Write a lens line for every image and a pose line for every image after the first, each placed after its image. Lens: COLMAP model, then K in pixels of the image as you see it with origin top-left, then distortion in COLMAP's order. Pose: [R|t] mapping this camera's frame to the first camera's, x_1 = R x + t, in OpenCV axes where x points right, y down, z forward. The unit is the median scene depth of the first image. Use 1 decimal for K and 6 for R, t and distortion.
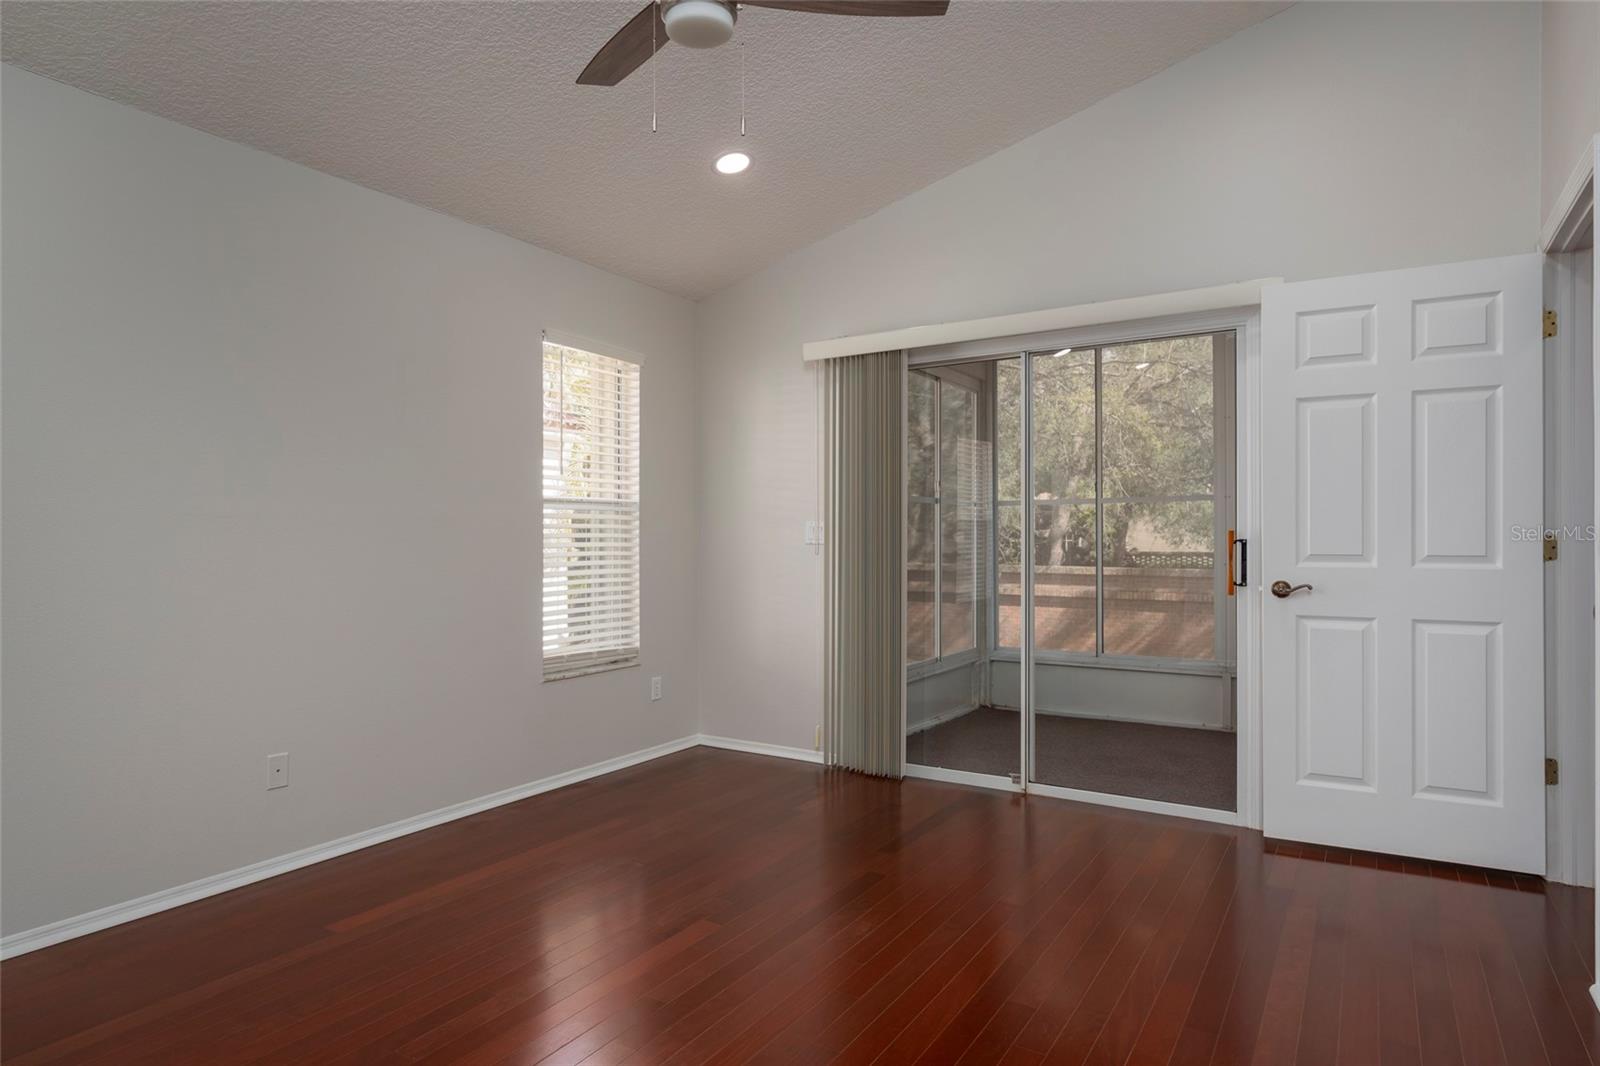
lens RADIAL K [[938.0, 0, 808.1], [0, 938.0, 529.8], [0, 0, 1]] dist [0.008470, 0.002266]
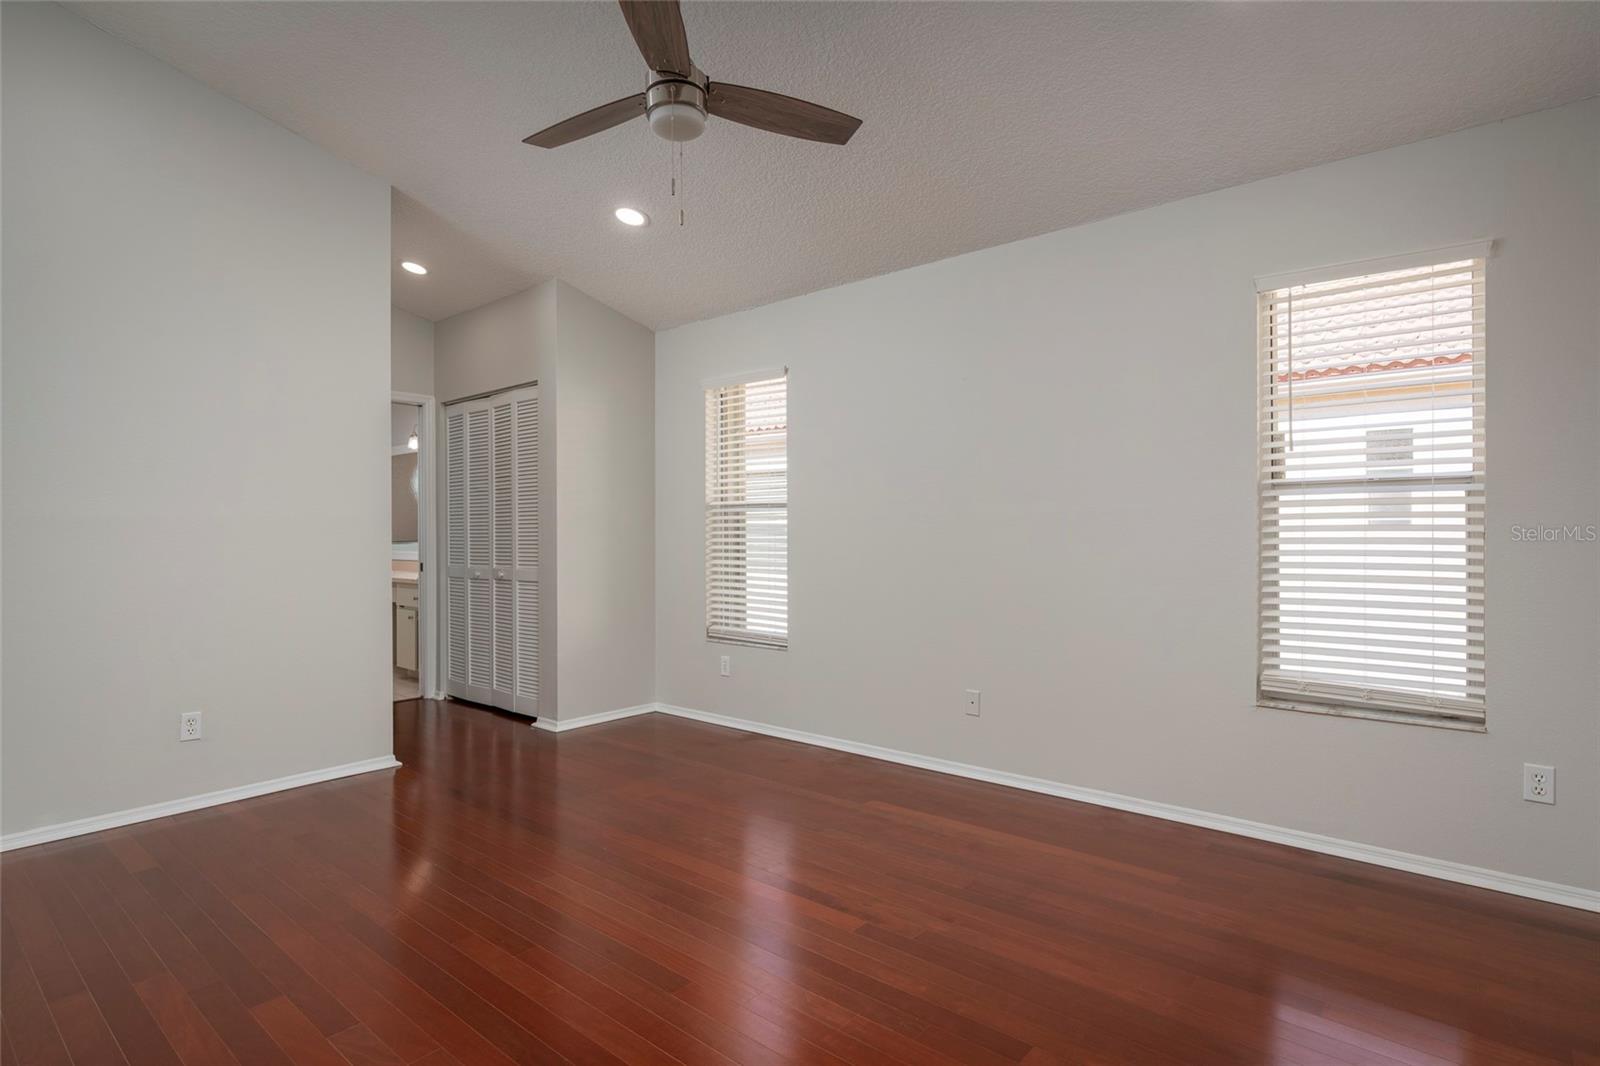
lens RADIAL K [[792.5, 0, 802.5], [0, 792.5, 524.0], [0, 0, 1]] dist [-0.020119, 0.000253]
pose [[-0.117706, 0.006406, -0.993028, 0.465633], [0.011138, 0.999925, 0.005131, -0.005580], [0.992986, -0.010456, -0.117769, 0.710589]]
